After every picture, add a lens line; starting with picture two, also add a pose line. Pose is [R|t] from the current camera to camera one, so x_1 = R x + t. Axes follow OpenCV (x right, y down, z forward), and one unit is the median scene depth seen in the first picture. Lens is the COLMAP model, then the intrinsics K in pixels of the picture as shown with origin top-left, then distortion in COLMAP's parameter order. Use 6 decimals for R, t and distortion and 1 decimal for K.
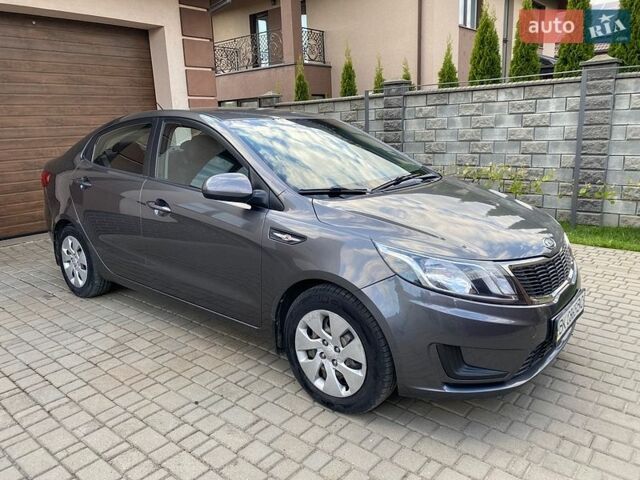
lens RADIAL K [[485.9, 0, 321.1], [0, 485.9, 233.4], [0, 0, 1]] dist [0.017008, -0.012313]
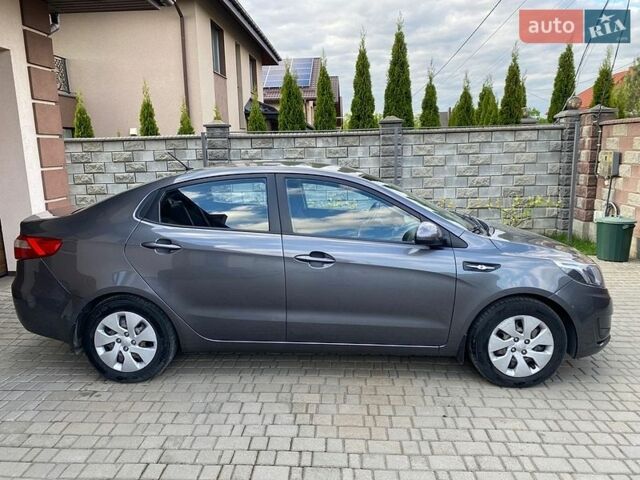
lens RADIAL K [[485.9, 0, 321.1], [0, 485.9, 233.4], [0, 0, 1]] dist [0.017008, -0.012313]
pose [[0.794224, -0.087081, 0.601352, -0.787564], [0.125308, 0.991877, -0.021866, -0.071131], [-0.594563, 0.092720, 0.798685, 0.129182]]
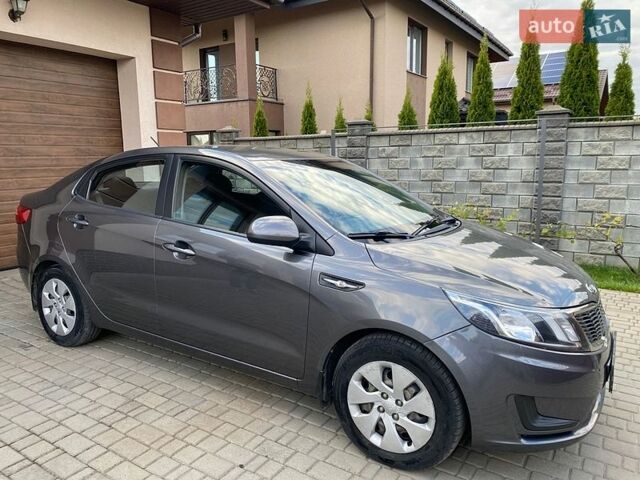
lens RADIAL K [[484.2, 0, 317.5], [0, 484.2, 238.0], [0, 0, 1]] dist [0.010273, -0.006673]
pose [[0.991554, 0.006156, 0.129548, -0.158161], [0.001476, 0.998272, -0.058737, -0.017546], [-0.129686, 0.058433, 0.989832, 0.038254]]
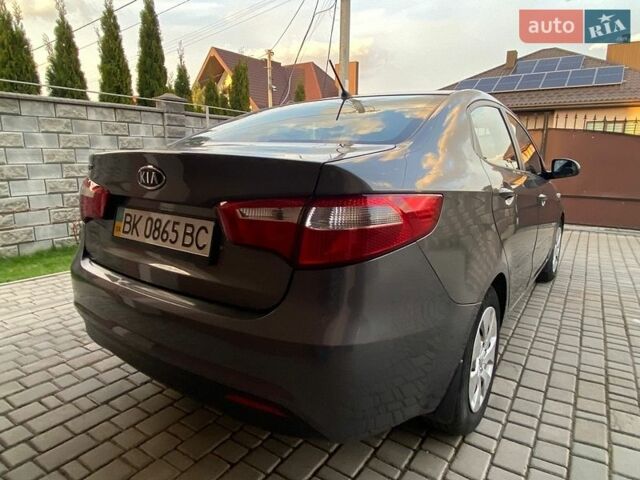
lens RADIAL K [[398.7, 0, 320.0], [0, 398.7, 240.0], [0, 0, 1]] dist [0.039756, -0.042814]
pose [[-0.096376, -0.183171, 0.978346, -0.983682], [0.195903, 0.960204, 0.199073, -0.258294], [-0.975876, 0.210847, -0.056657, 1.439900]]
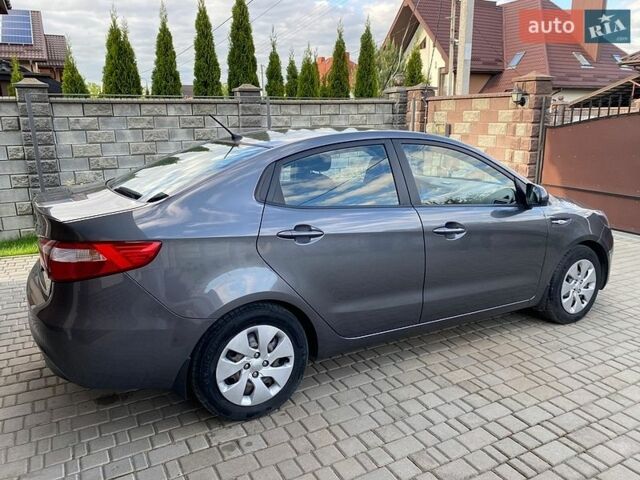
lens RADIAL K [[485.9, 0, 321.1], [0, 485.9, 233.4], [0, 0, 1]] dist [0.017008, -0.012313]
pose [[0.367746, -0.183319, 0.911678, -1.102133], [0.198067, 0.973322, 0.115820, -0.177417], [-0.908588, 0.137981, 0.394245, 0.708689]]
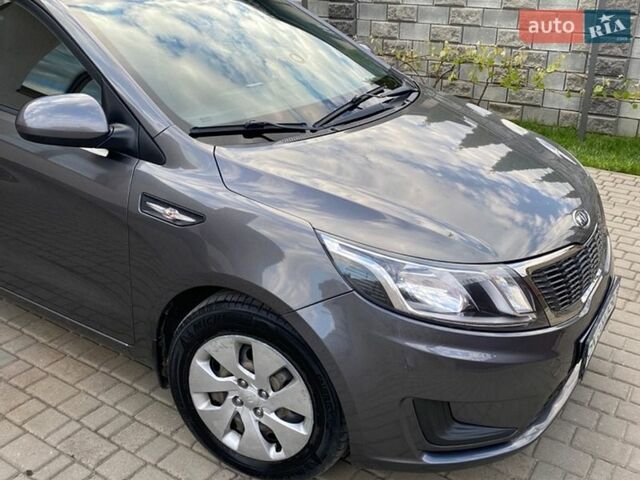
lens RADIAL K [[646.8, 0, 330.7], [0, 646.8, 227.7], [0, 0, 1]] dist [0.014753, -0.011598]
pose [[0.990456, -0.006342, 0.137685, 0.009352], [-0.017641, 0.984893, 0.172266, -0.075202], [-0.136697, -0.173051, 0.975381, 0.129369]]
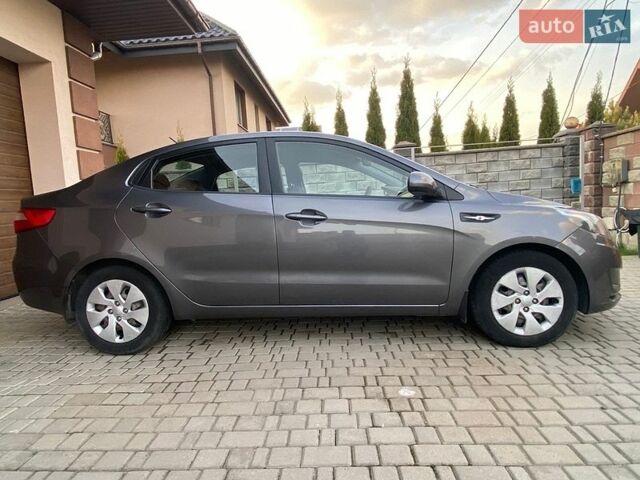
lens RADIAL K [[398.7, 0, 320.0], [0, 398.7, 240.0], [0, 0, 1]] dist [0.039756, -0.042814]
pose [[0.794056, -0.063434, 0.604526, -0.722620], [0.158879, 0.981625, -0.105686, 0.032199], [-0.586713, 0.179967, 0.789544, 0.455875]]
